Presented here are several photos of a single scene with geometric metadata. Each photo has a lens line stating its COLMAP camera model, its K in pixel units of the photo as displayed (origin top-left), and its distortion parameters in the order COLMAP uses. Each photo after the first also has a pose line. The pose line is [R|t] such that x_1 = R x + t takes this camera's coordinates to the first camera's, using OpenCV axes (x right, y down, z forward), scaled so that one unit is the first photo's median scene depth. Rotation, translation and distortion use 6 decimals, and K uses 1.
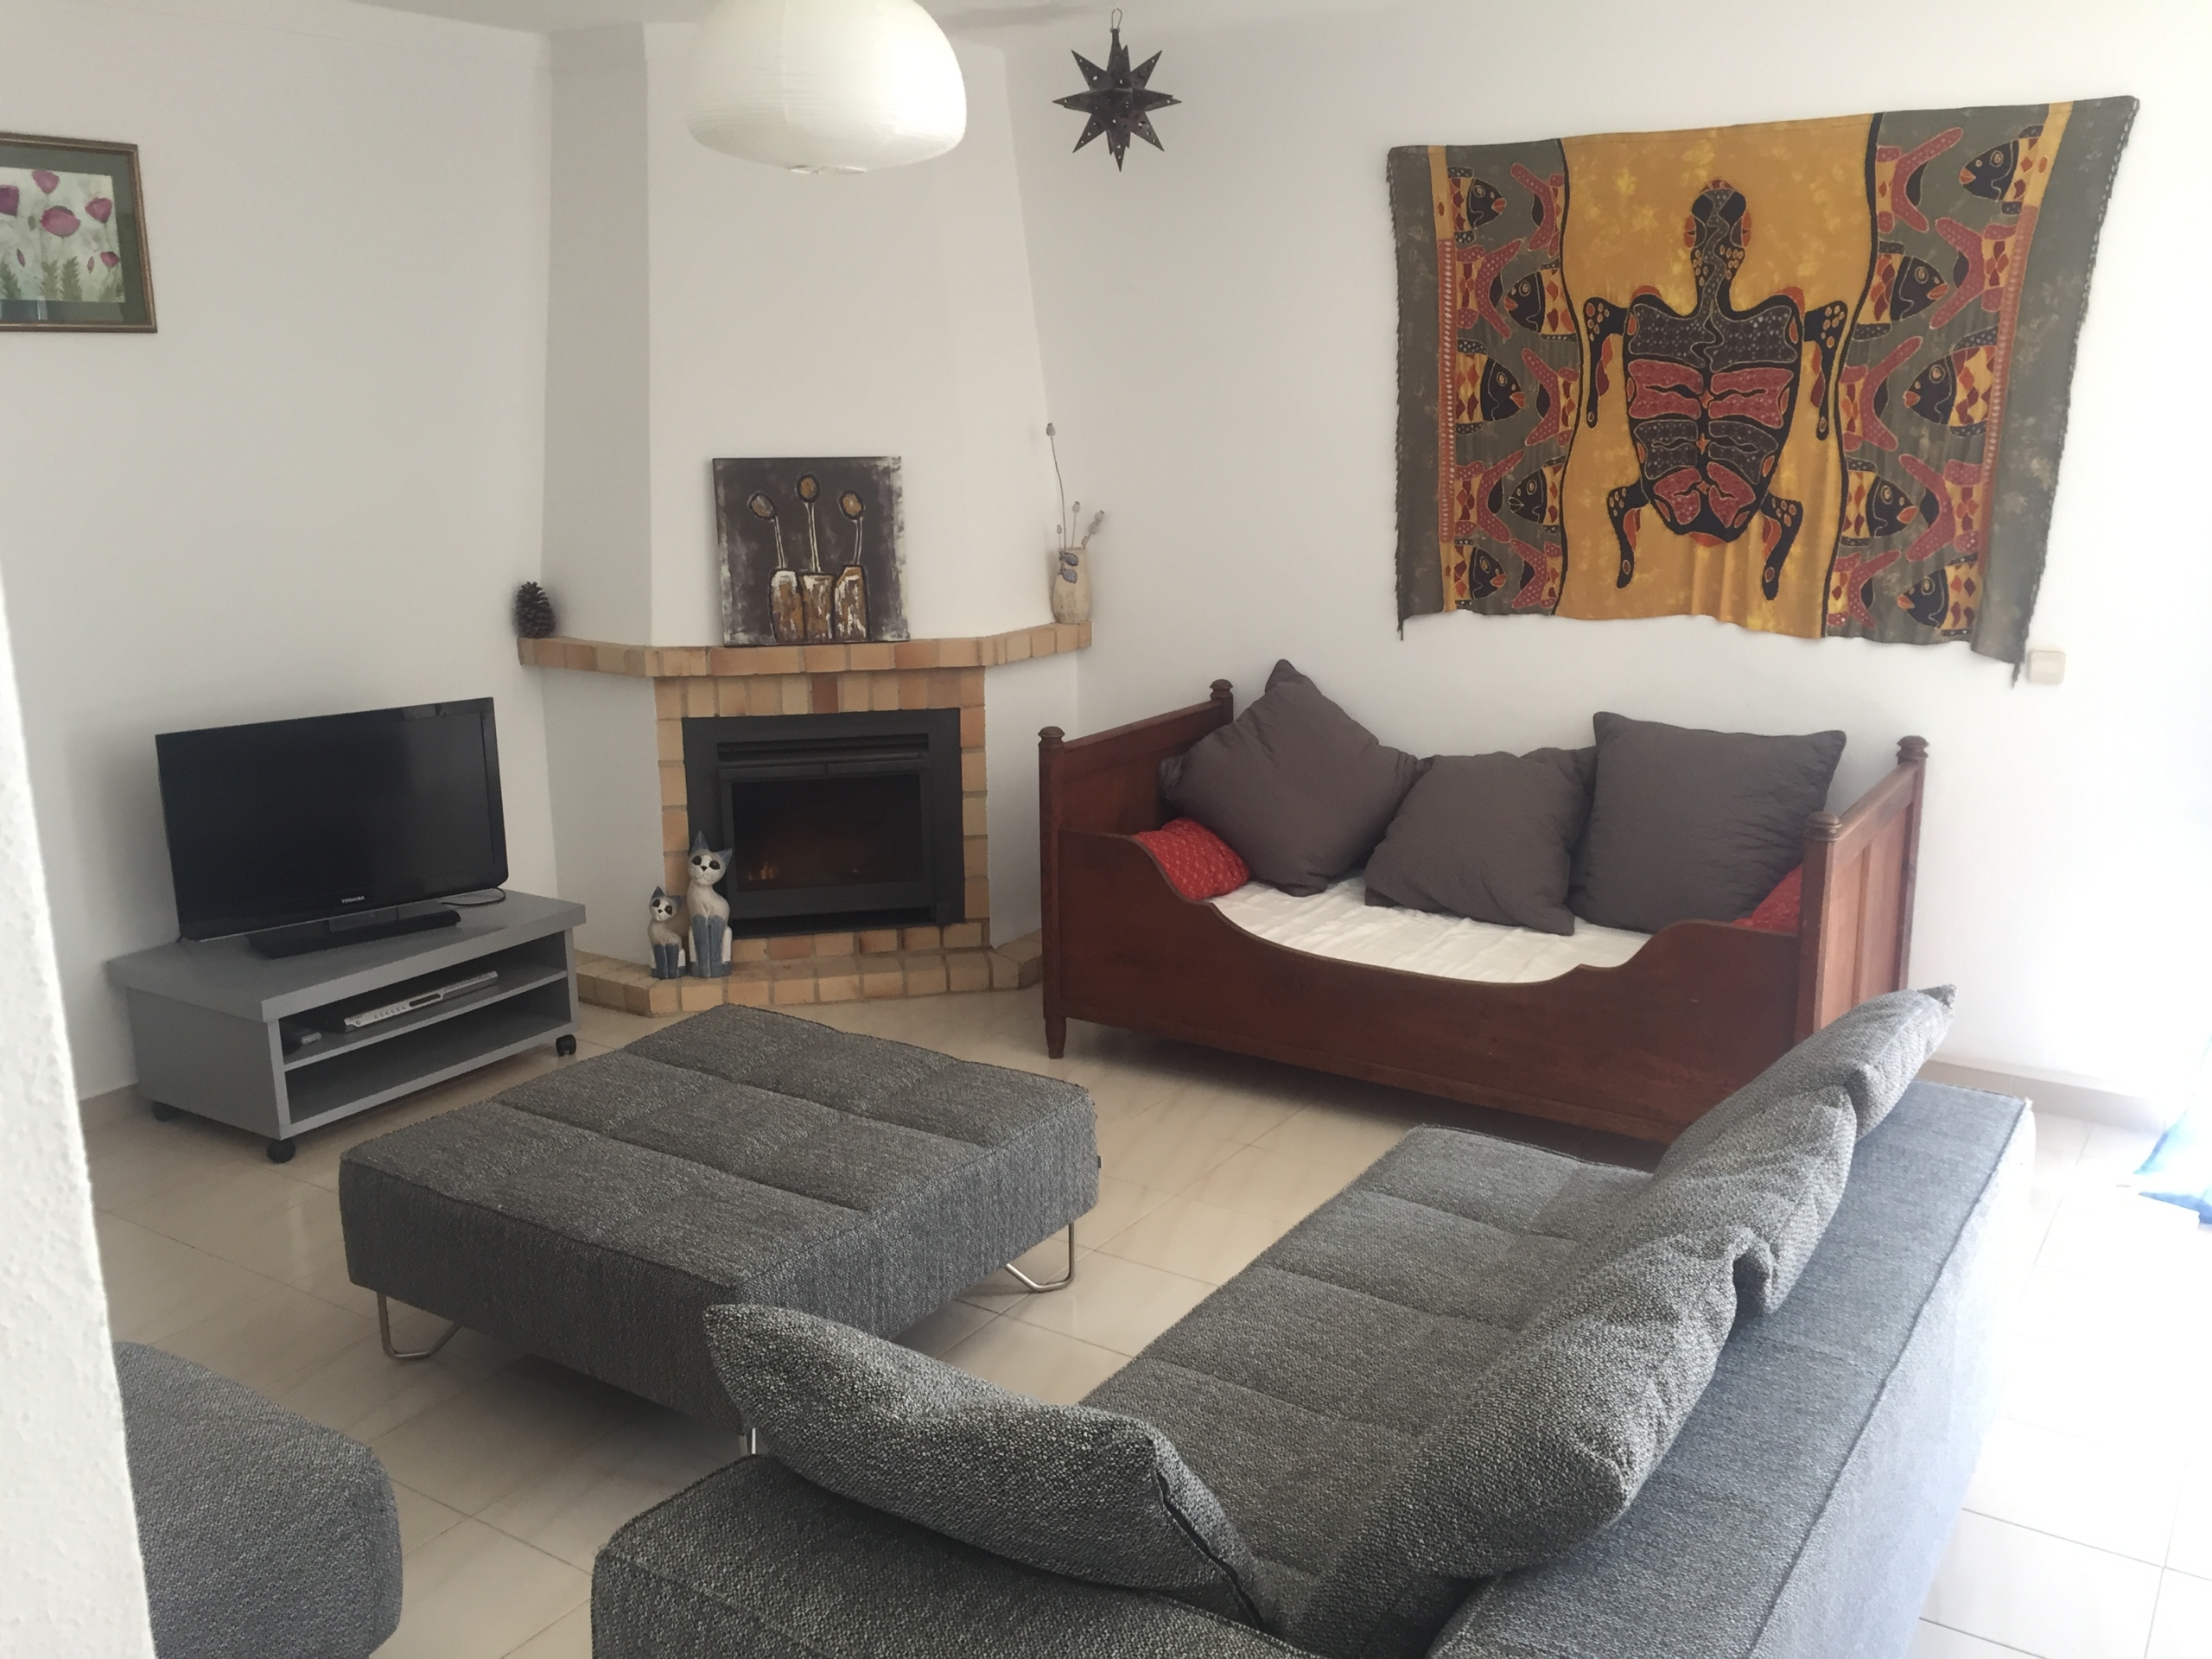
lens RADIAL K [[1926.6, 0, 1119.7], [0, 1926.6, 833.2], [0, 0, 1]] dist [0.082349, -0.086990]
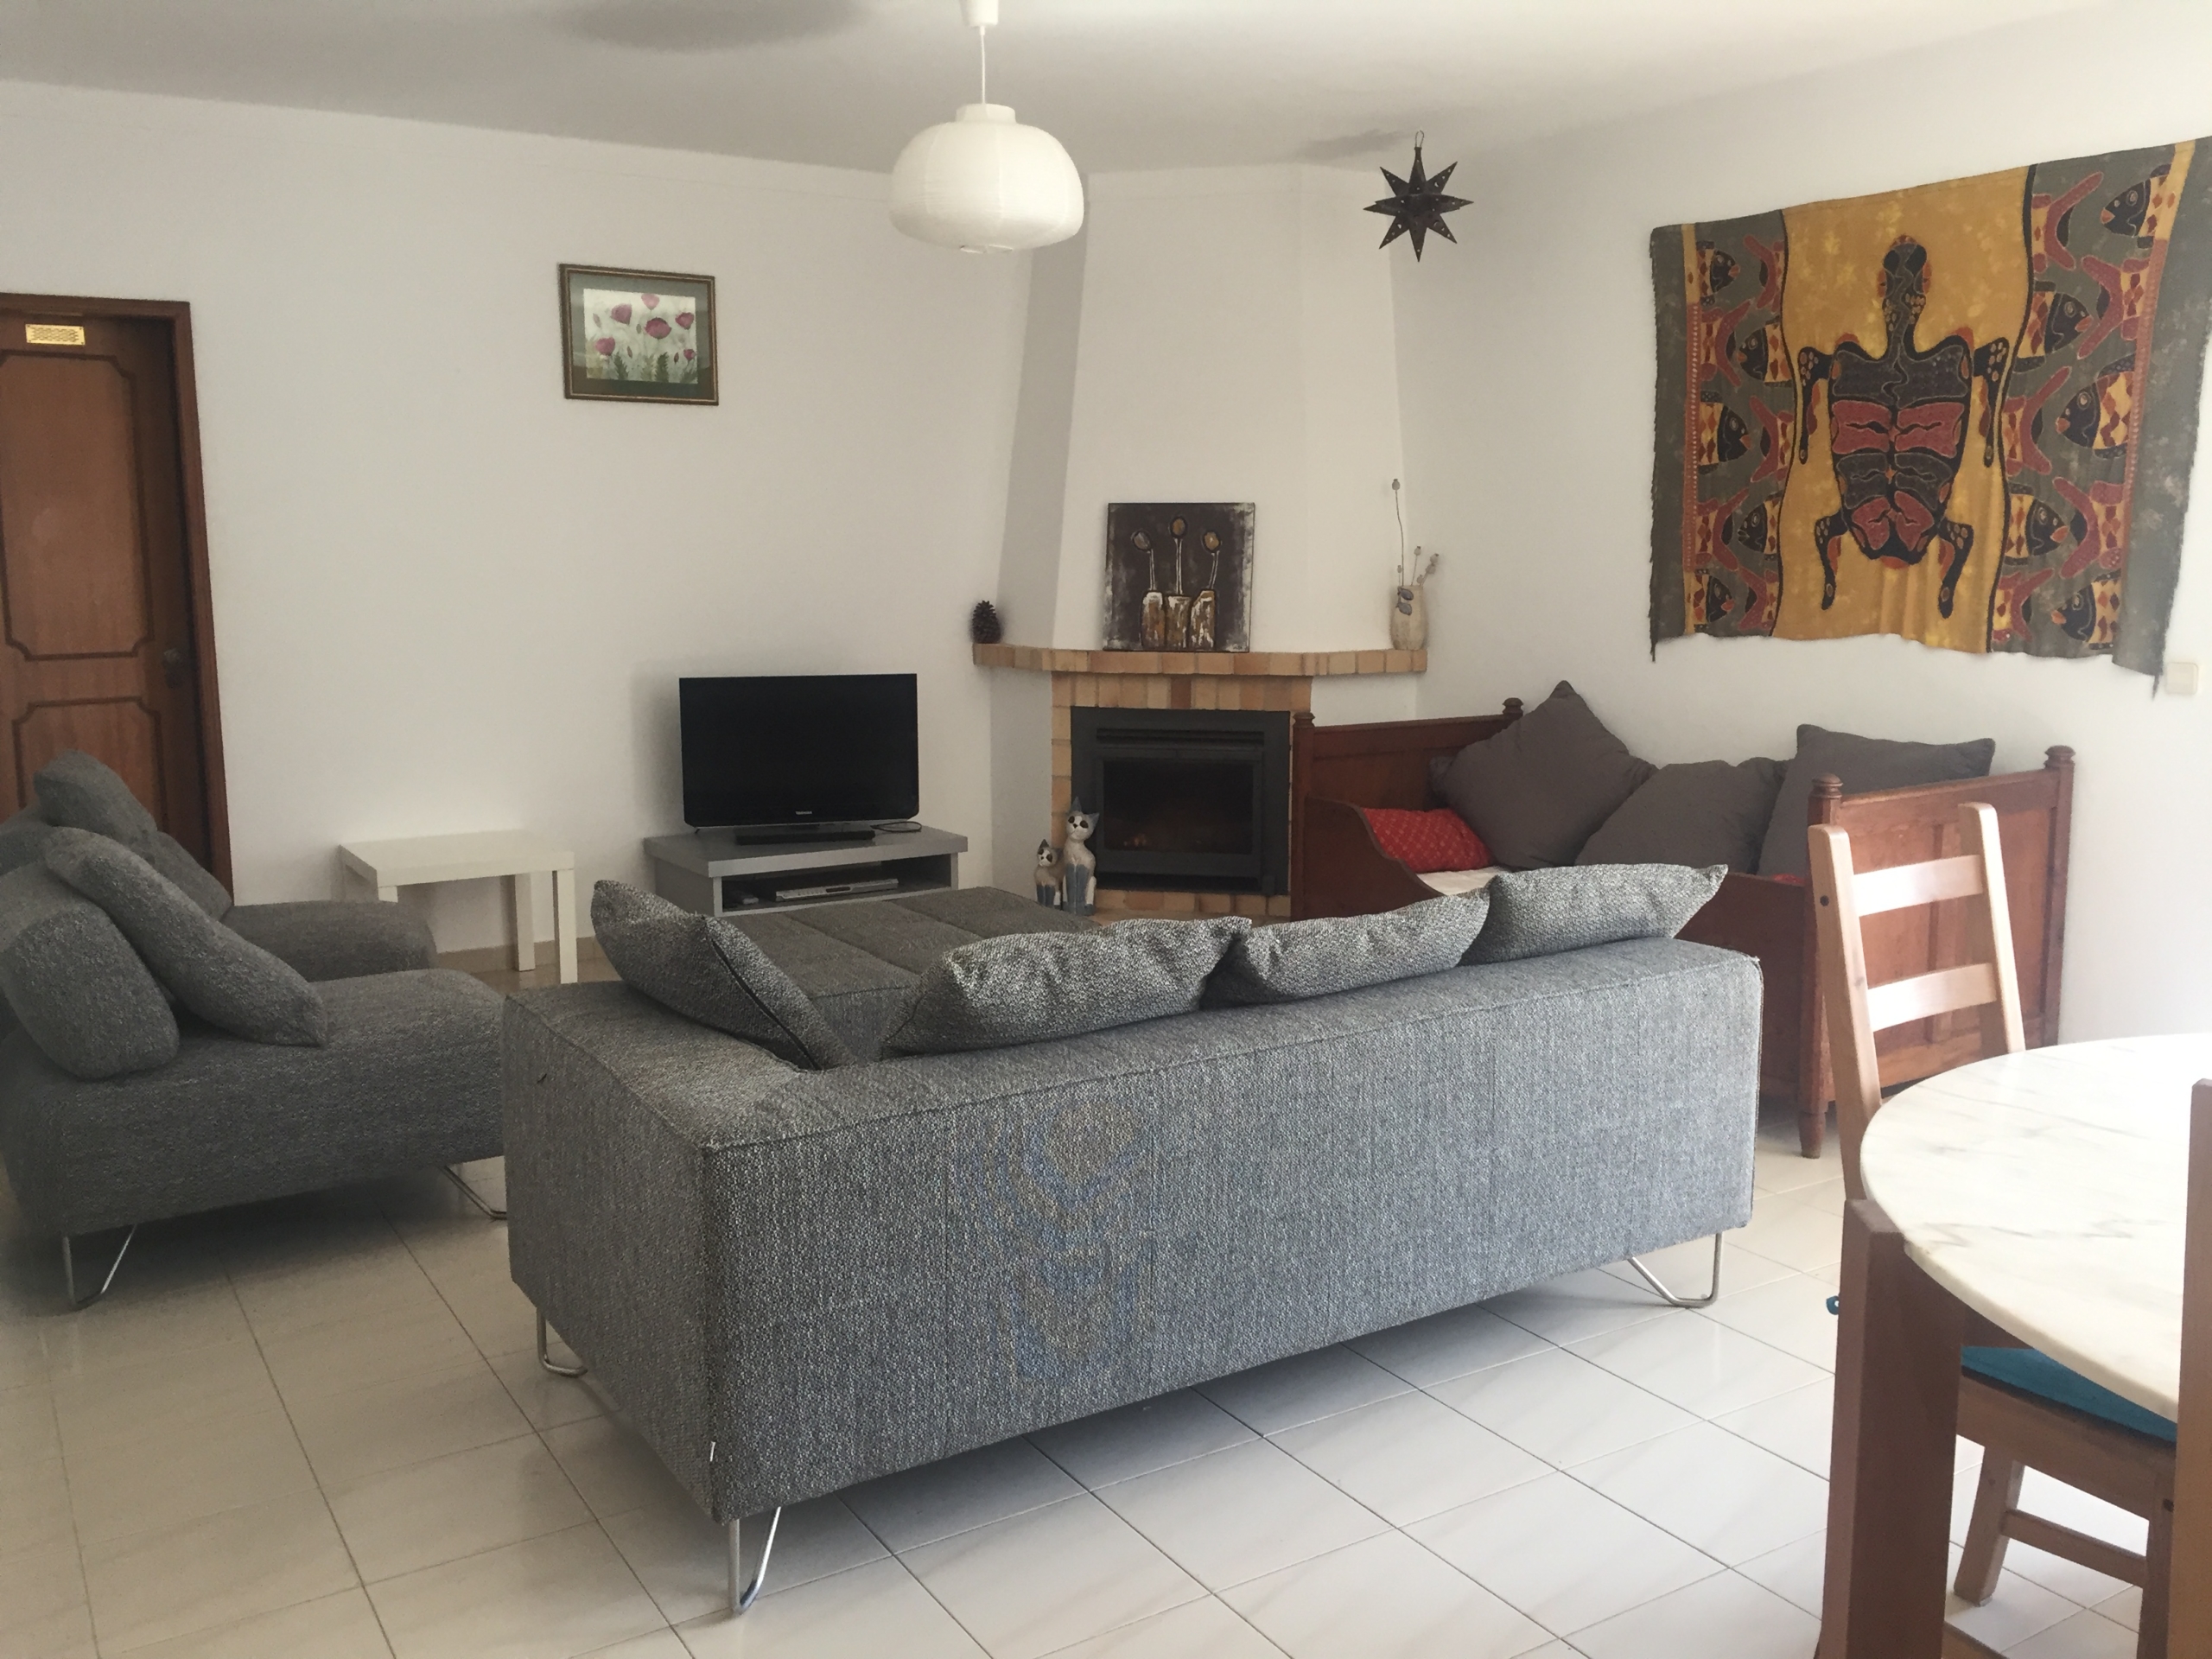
lens RADIAL K [[1926.6, 0, 1107.5], [0, 1926.6, 828.8], [0, 0, 1]] dist [0.082349, -0.086990]
pose [[0.906765, 0.070341, -0.415727, 0.357219], [-0.104866, 0.992628, -0.060777, 0.103429], [0.408387, 0.098706, 0.907457, -0.139016]]
